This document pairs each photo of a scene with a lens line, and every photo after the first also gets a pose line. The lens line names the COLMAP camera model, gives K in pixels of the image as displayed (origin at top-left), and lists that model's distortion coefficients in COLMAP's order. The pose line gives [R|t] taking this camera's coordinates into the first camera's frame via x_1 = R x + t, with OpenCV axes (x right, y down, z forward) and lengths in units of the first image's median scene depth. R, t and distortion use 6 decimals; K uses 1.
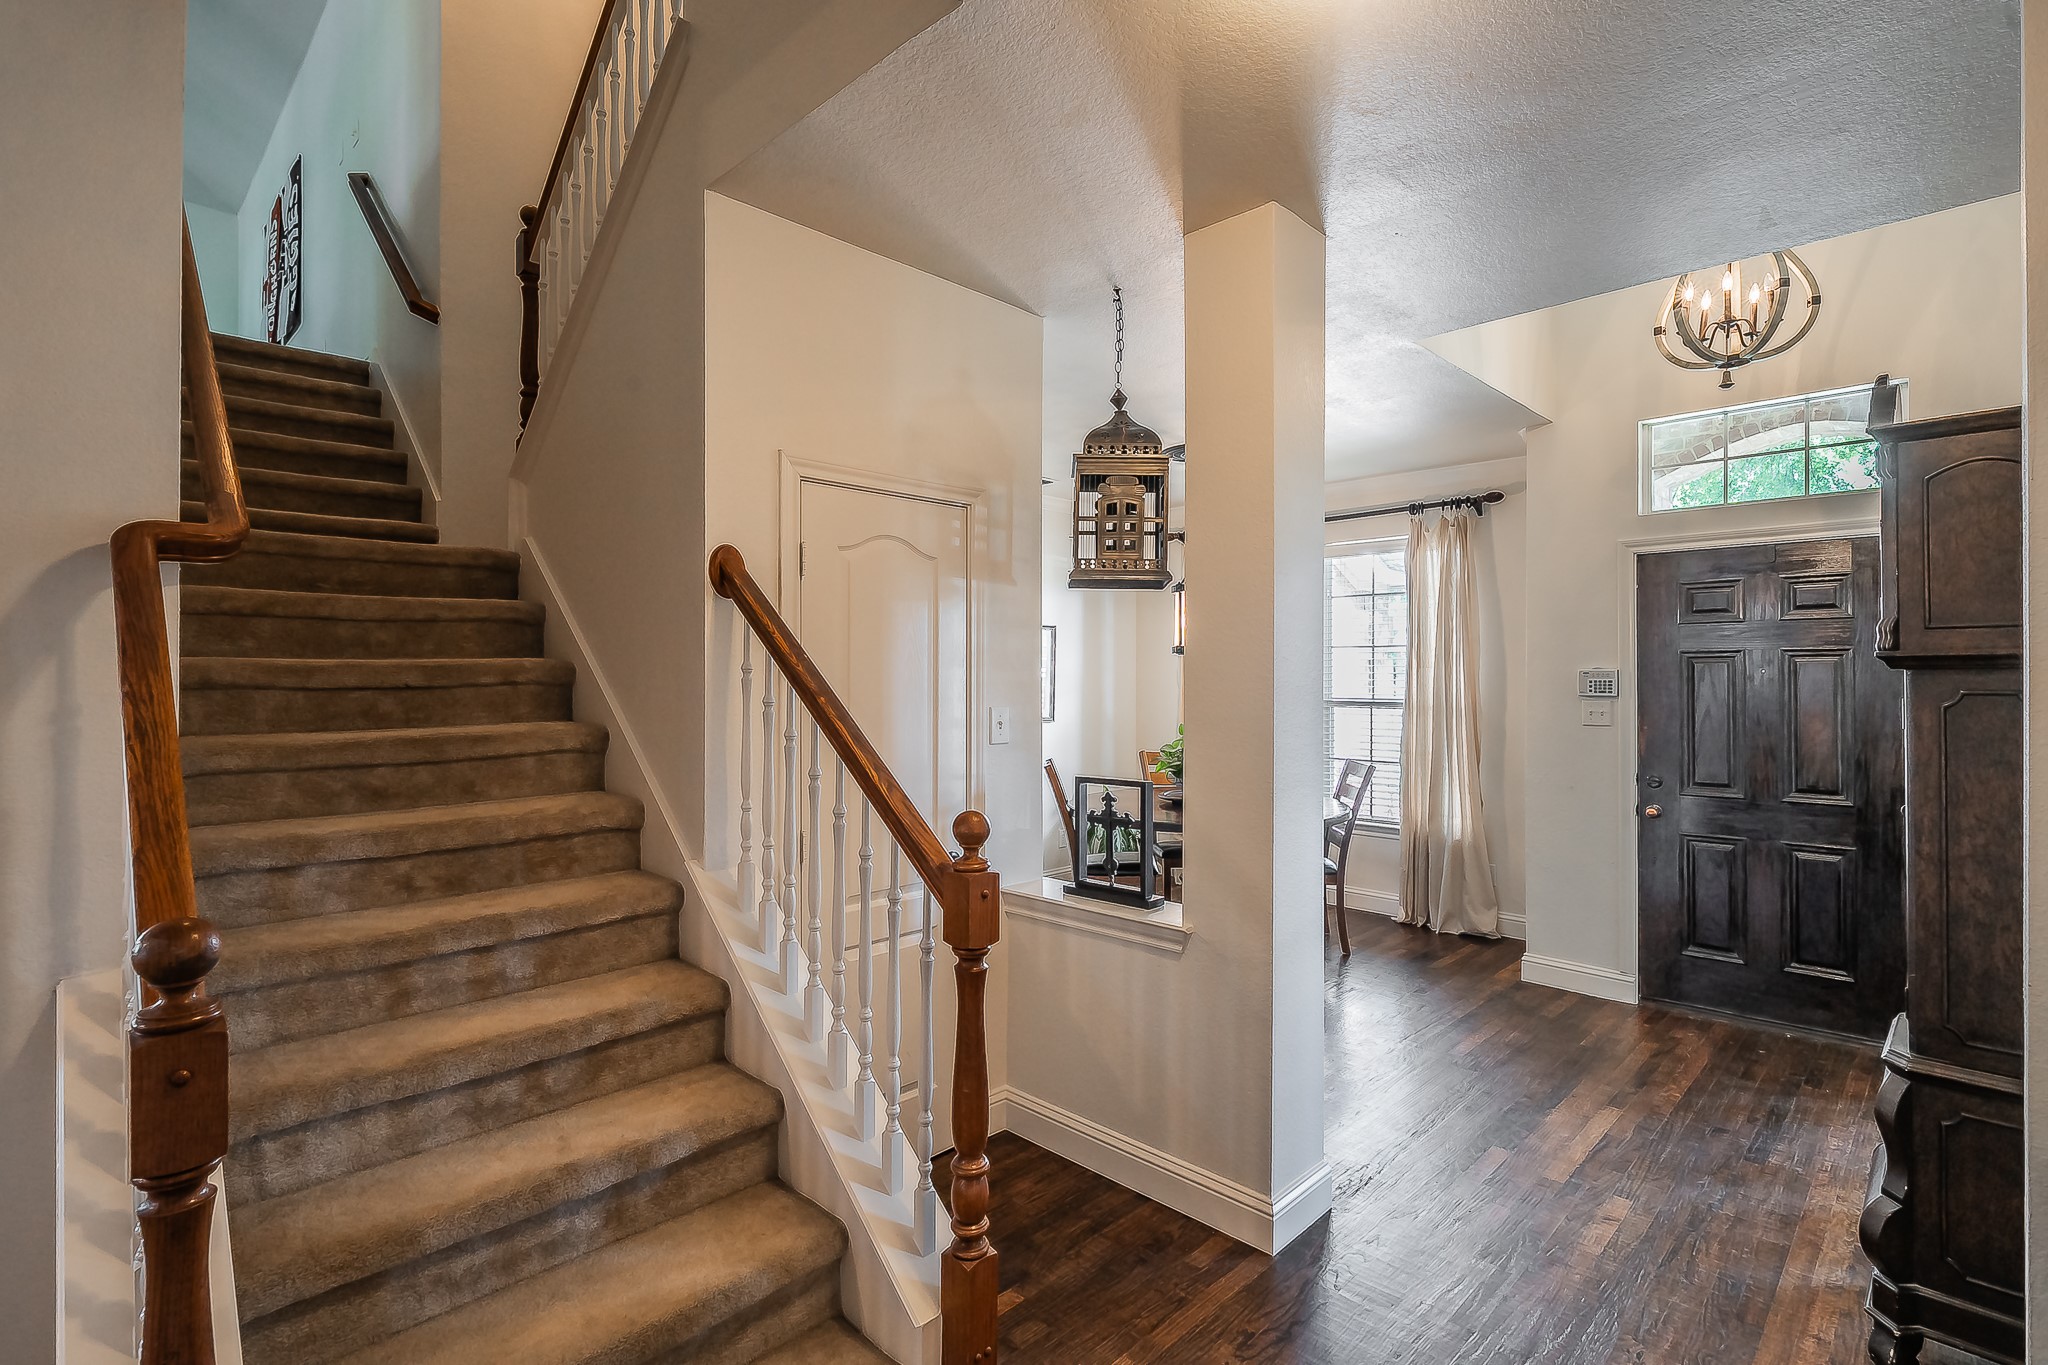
lens RADIAL K [[981.5, 0, 1018.6], [0, 981.5, 676.8], [0, 0, 1]] dist [0.001517, 0.000270]
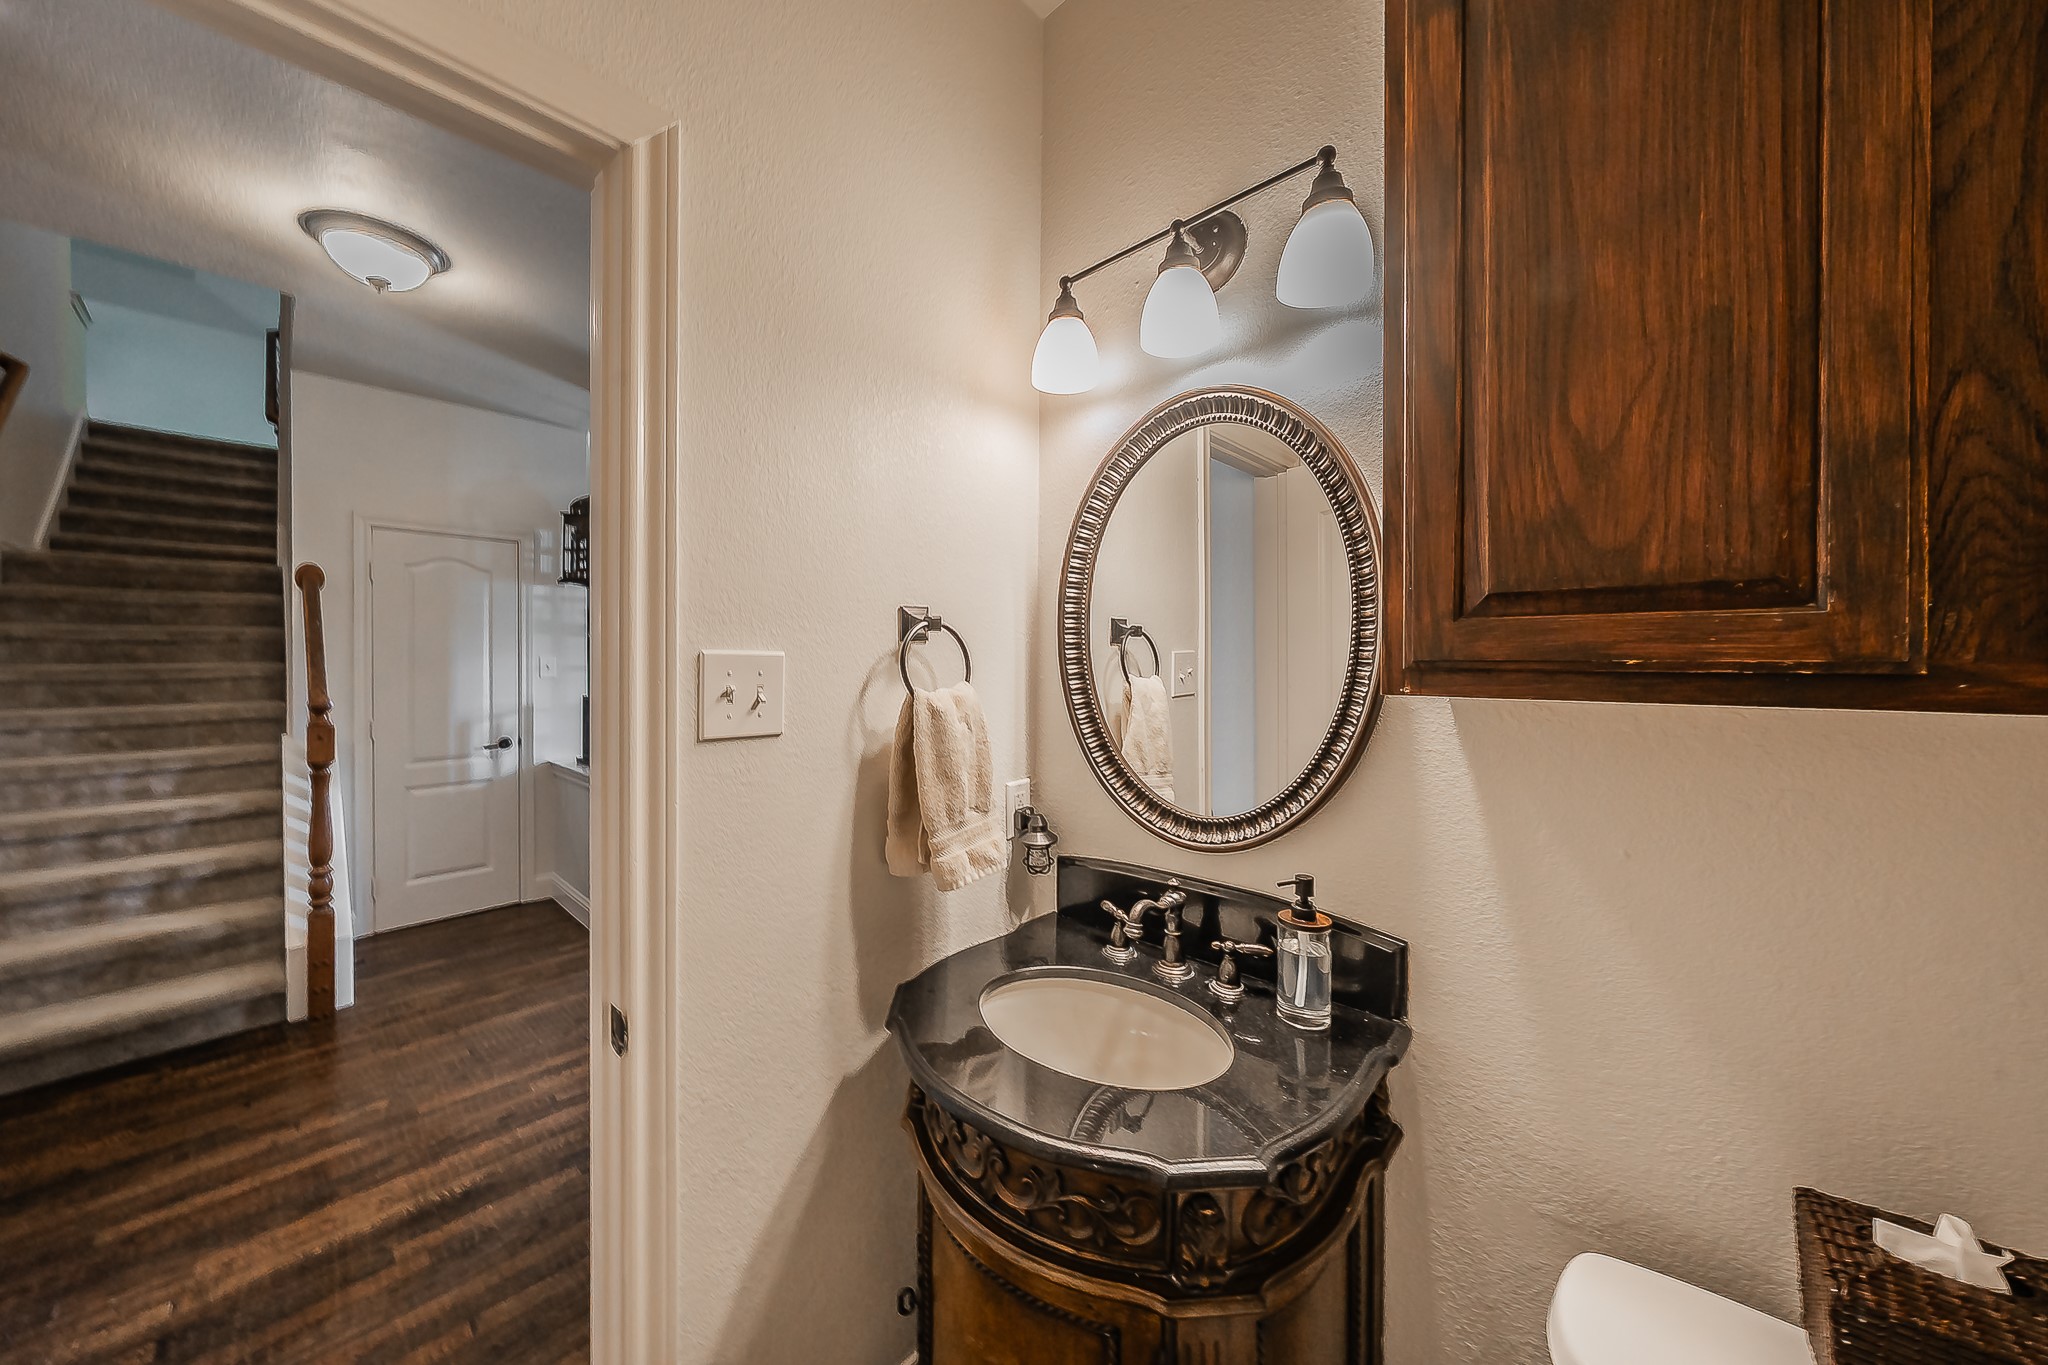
lens RADIAL K [[712.2, 0, 1022.0], [0, 712.2, 669.7], [0, 0, 1]] dist [0.000789, 0.000192]
pose [[0.999838, 0.001031, 0.017957, 1.015492], [-0.001204, 0.999953, 0.009628, 0.050840], [-0.017946, -0.009649, 0.999792, -0.359831]]
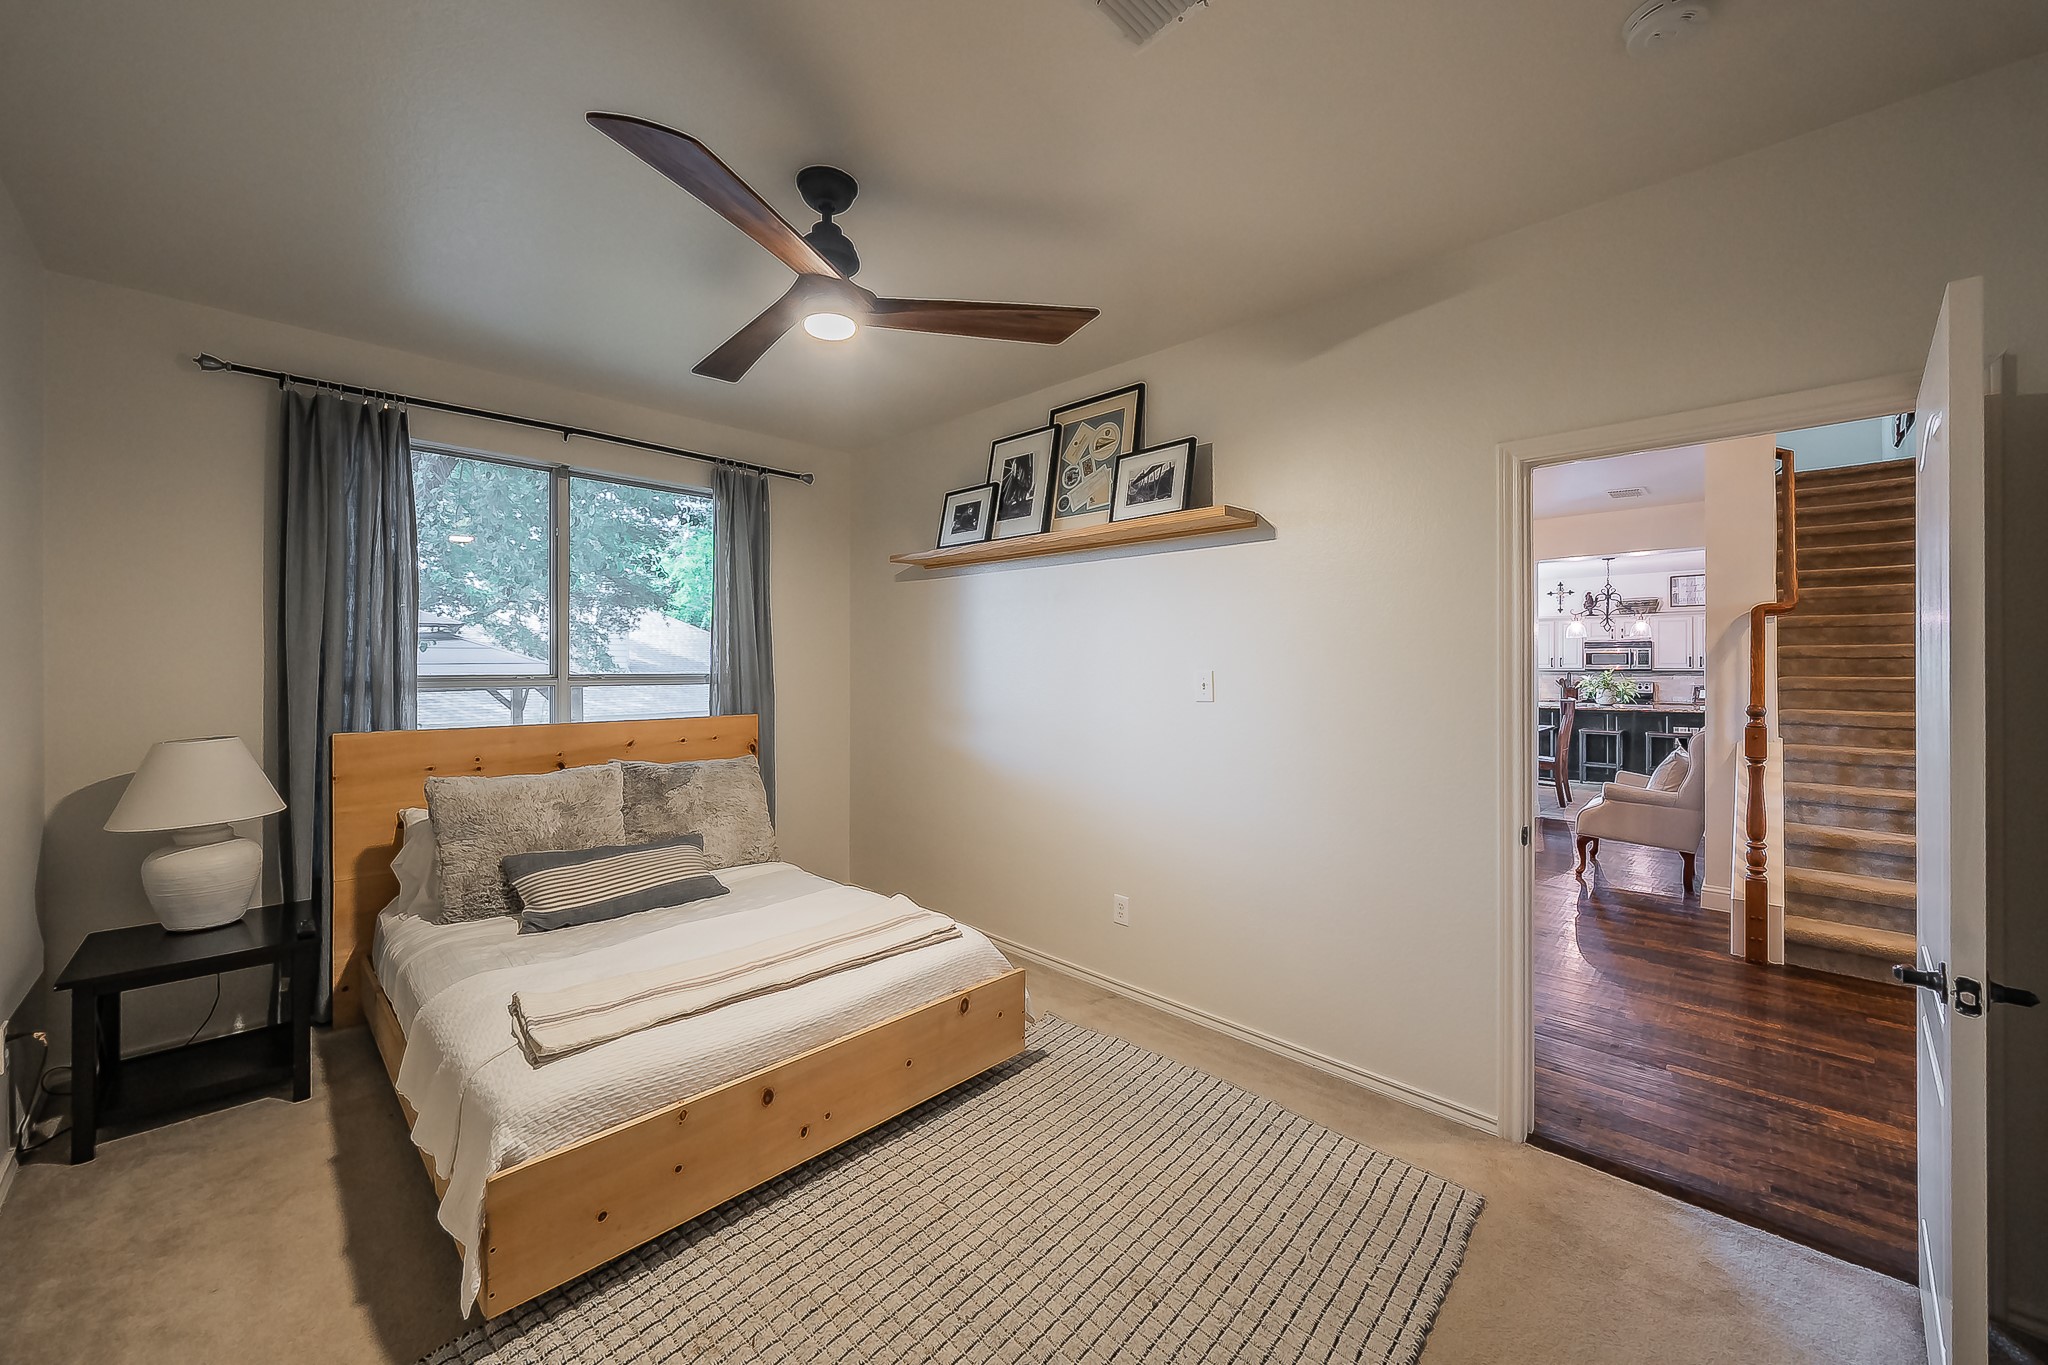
lens RADIAL K [[757.5, 0, 976.0], [0, 757.5, 669.7], [0, 0, 1]] dist [-0.008830, -0.000097]
pose [[-0.017420, 0.010522, -0.999793, 1.114854], [0.008167, 0.999913, 0.010381, 0.005394], [0.999815, -0.007984, -0.017504, -1.060608]]
